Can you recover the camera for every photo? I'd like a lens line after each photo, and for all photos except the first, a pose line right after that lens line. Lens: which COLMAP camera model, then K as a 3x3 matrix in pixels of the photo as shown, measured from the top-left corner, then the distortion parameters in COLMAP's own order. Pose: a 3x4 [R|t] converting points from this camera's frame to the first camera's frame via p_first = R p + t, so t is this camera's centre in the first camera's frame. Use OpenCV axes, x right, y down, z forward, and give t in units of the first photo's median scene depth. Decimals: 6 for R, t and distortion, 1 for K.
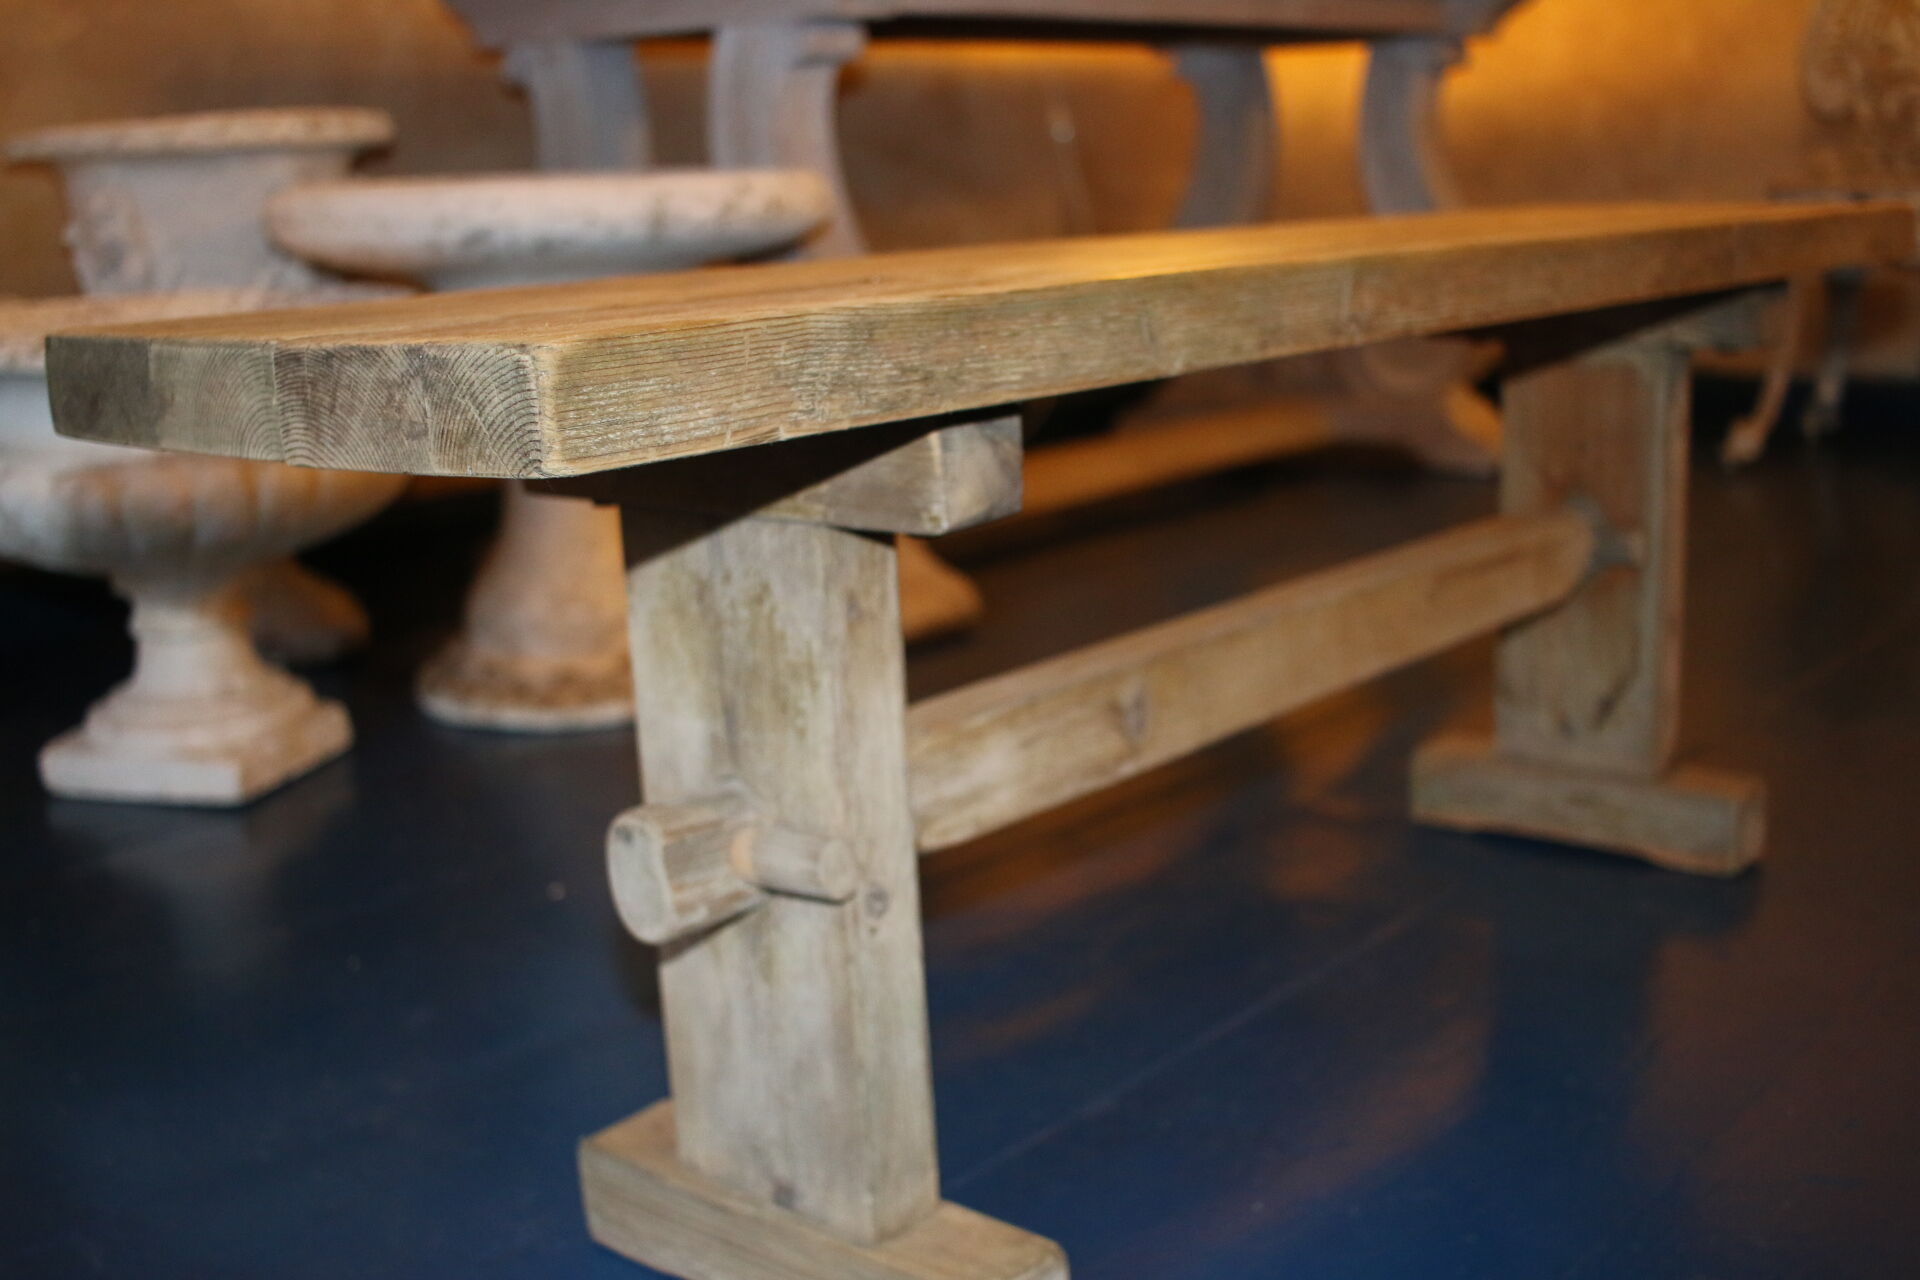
lens RADIAL K [[2157.5, 0, 960.0], [0, 2157.5, 640.0], [0, 0, 1]] dist [-0.118000, 0.072642]
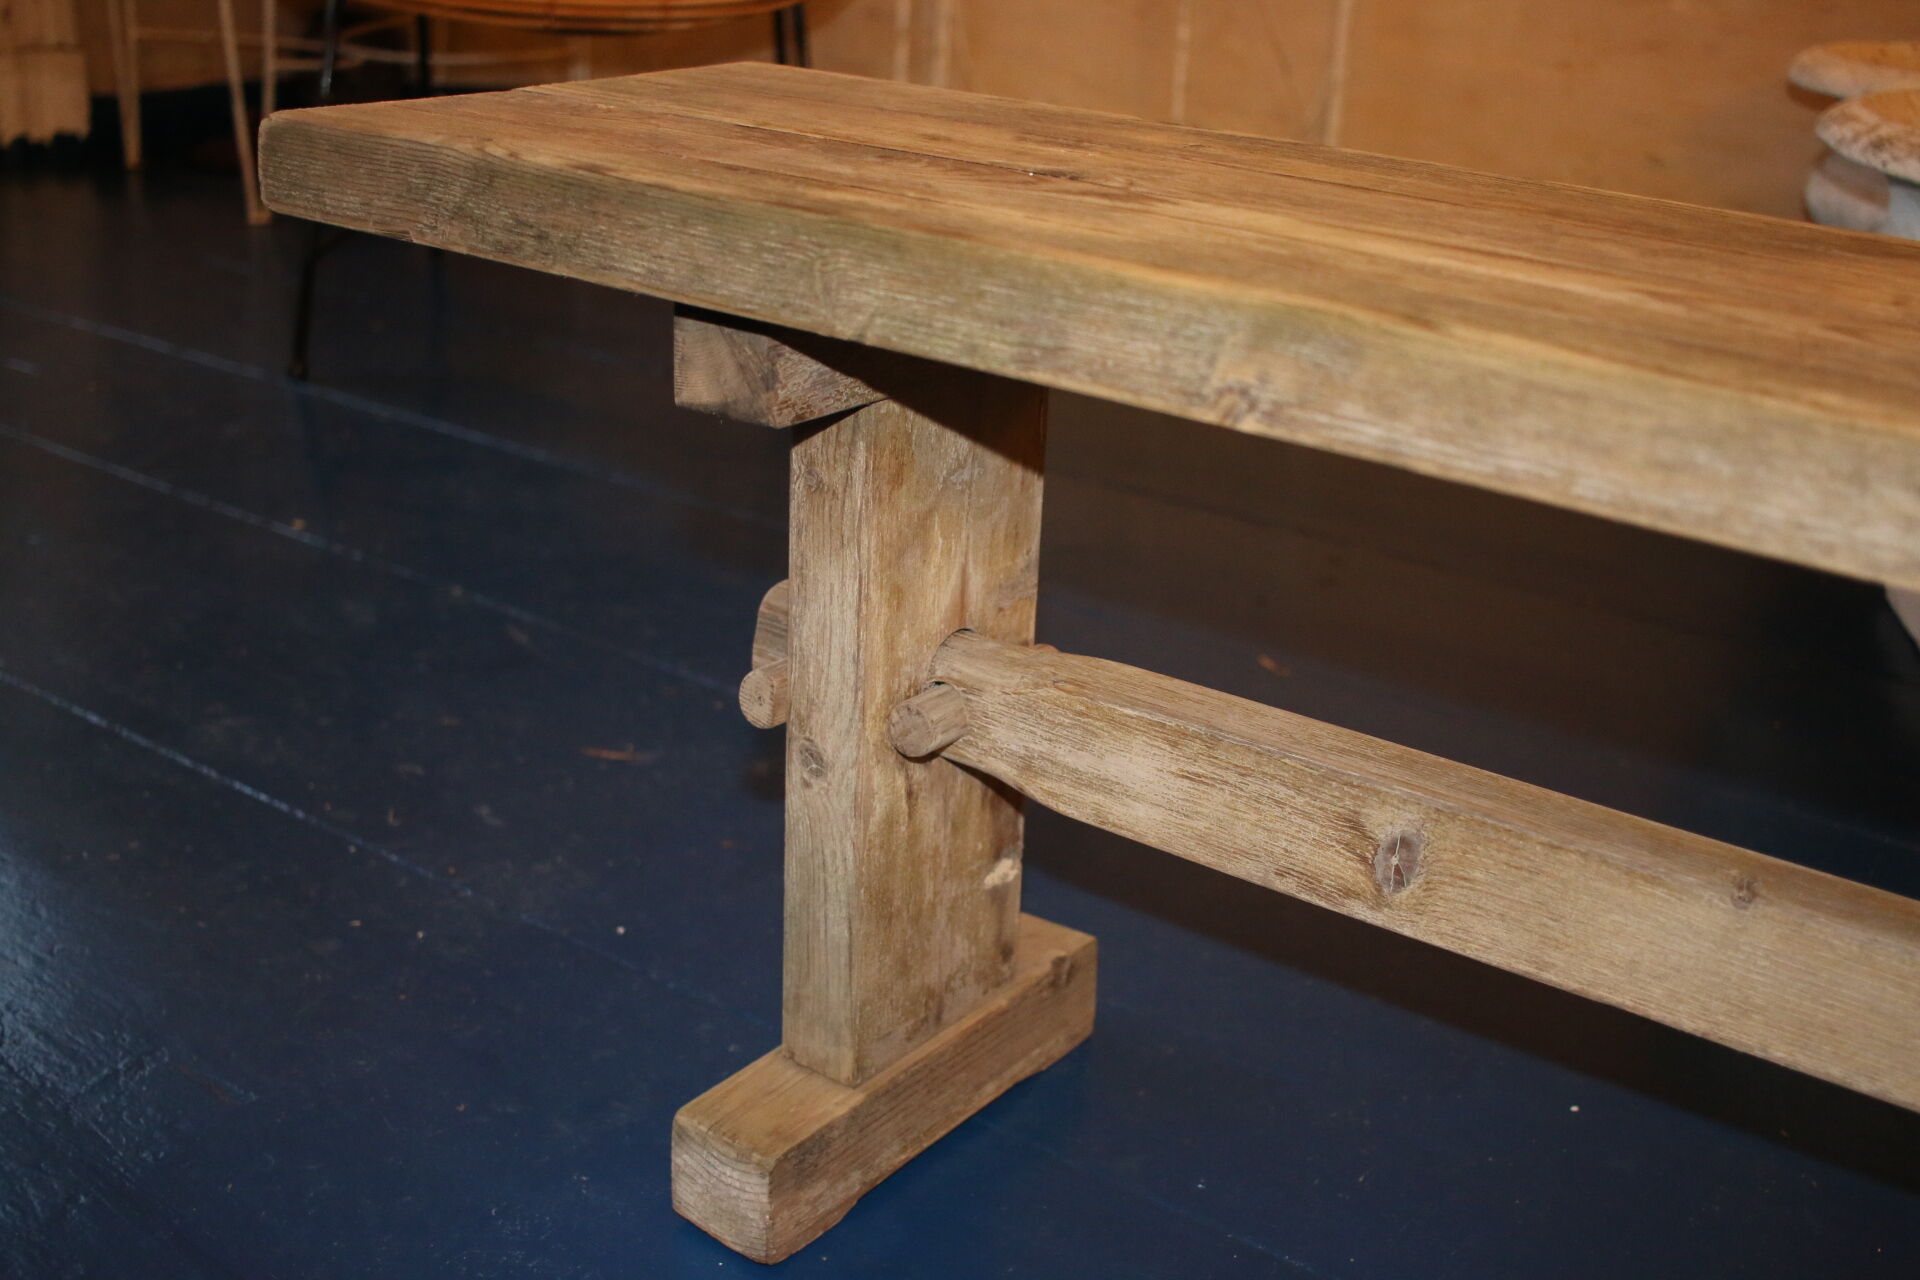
lens RADIAL K [[2152.5, 0, 960.0], [0, 2152.5, 640.0], [0, 0, 1]] dist [-0.126204, 0.132284]
pose [[0.082920, 0.407803, -0.909297, 0.883638], [-0.266168, 0.888355, 0.374139, -0.333792], [0.960353, 0.211003, 0.182206, 0.884348]]
